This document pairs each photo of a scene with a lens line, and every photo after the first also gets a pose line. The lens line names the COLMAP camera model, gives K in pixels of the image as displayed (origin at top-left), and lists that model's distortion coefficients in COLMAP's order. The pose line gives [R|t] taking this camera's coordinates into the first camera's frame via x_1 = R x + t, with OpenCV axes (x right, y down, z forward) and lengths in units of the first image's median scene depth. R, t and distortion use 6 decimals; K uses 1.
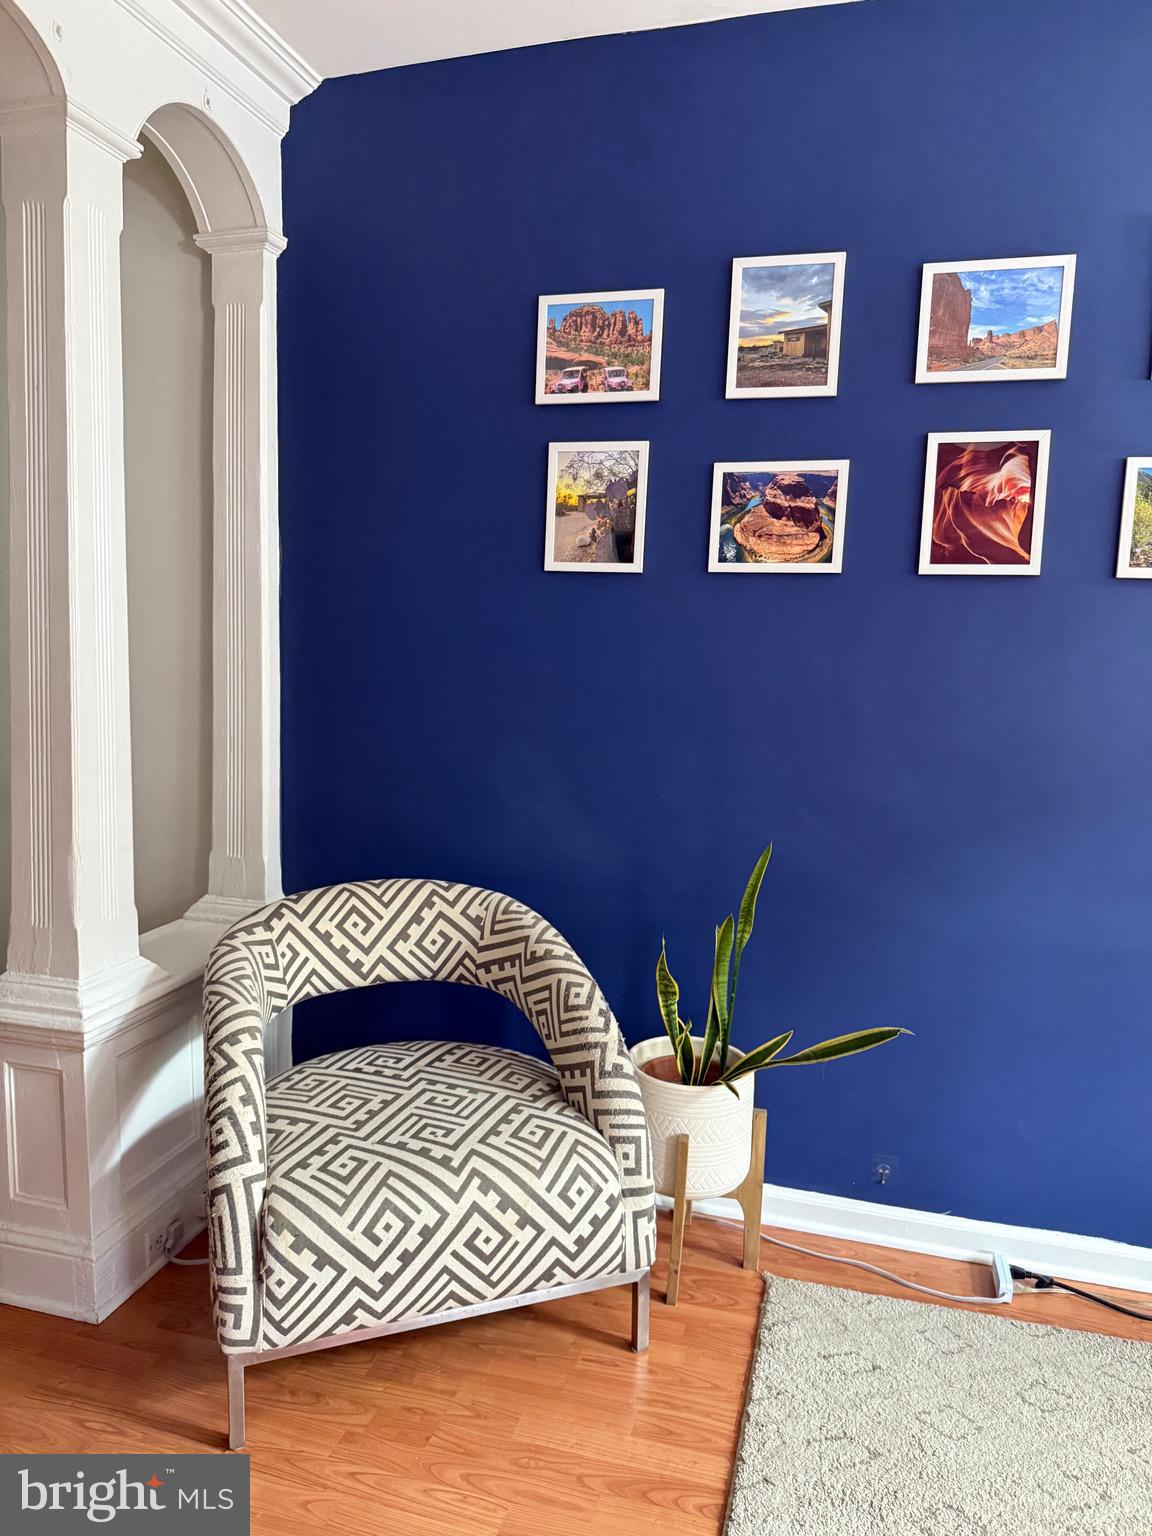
lens RADIAL K [[1088.6, 0, 592.0], [0, 1088.6, 799.1], [0, 0, 1]] dist [0.042946, -0.049678]
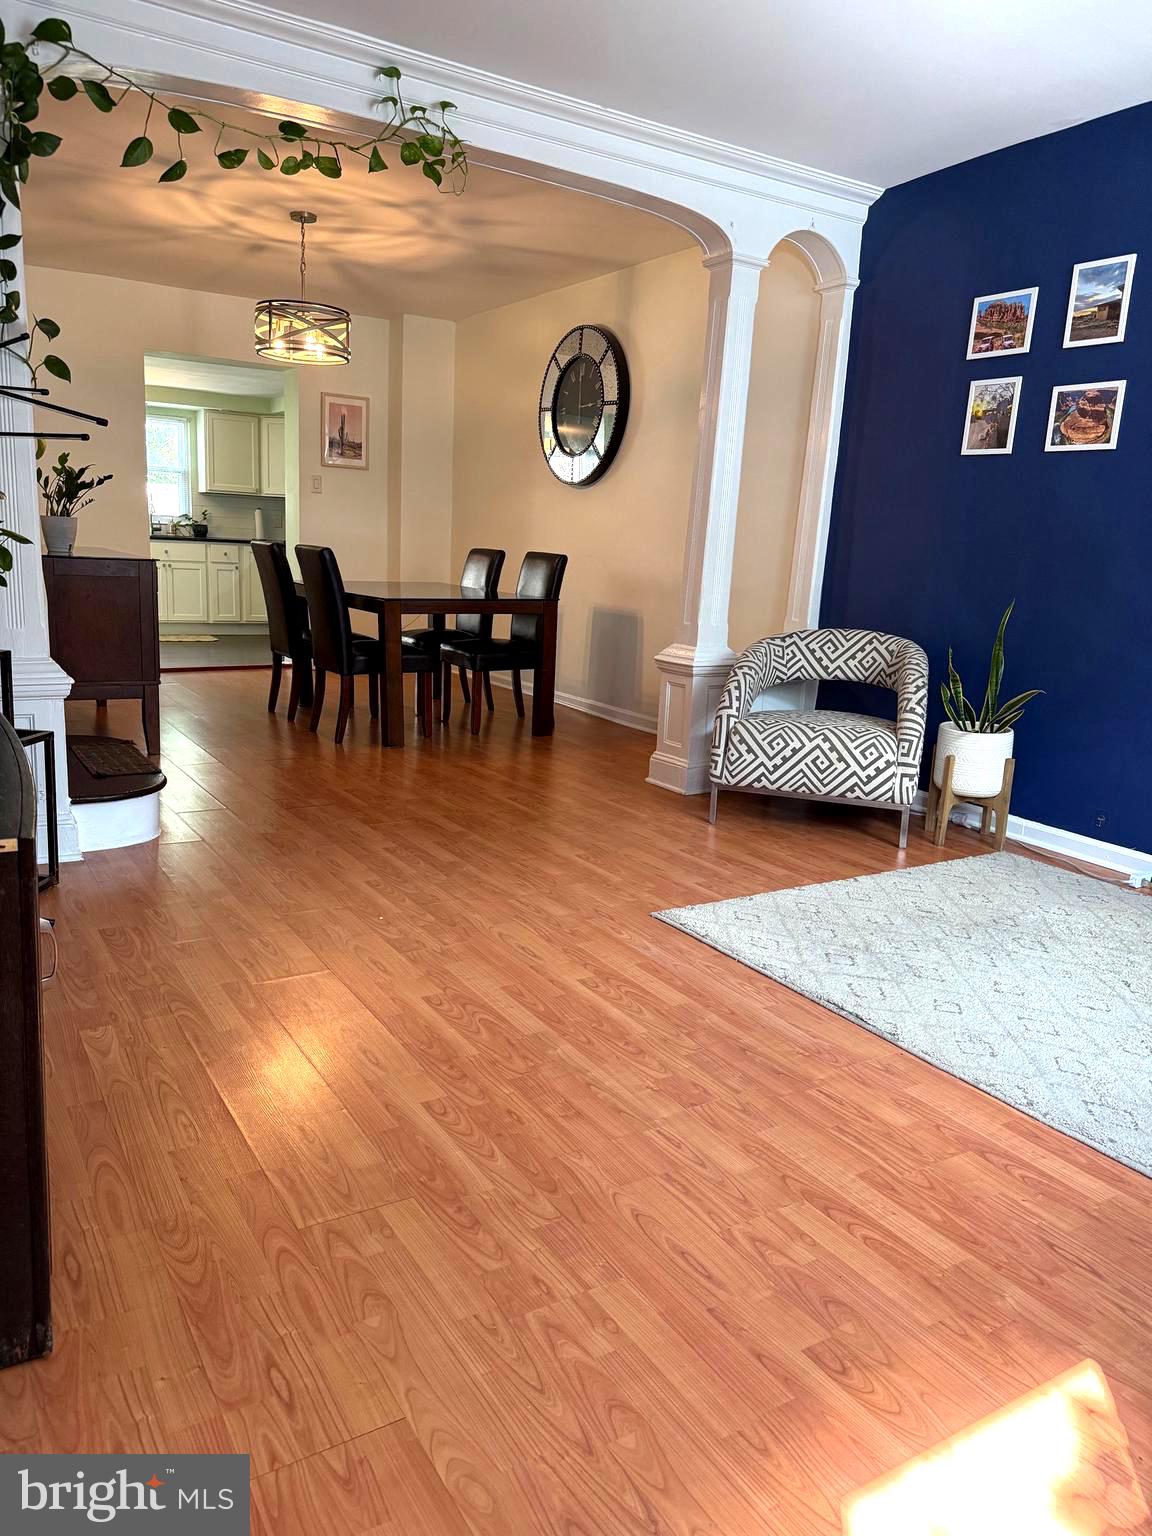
lens RADIAL K [[1088.6, 0, 583.2], [0, 1088.6, 771.6], [0, 0, 1]] dist [0.042946, -0.049678]
pose [[0.758862, 0.142979, -0.635362, 0.744102], [-0.117353, 0.989654, 0.082544, 0.234802], [0.640591, 0.011922, 0.767790, -0.789930]]
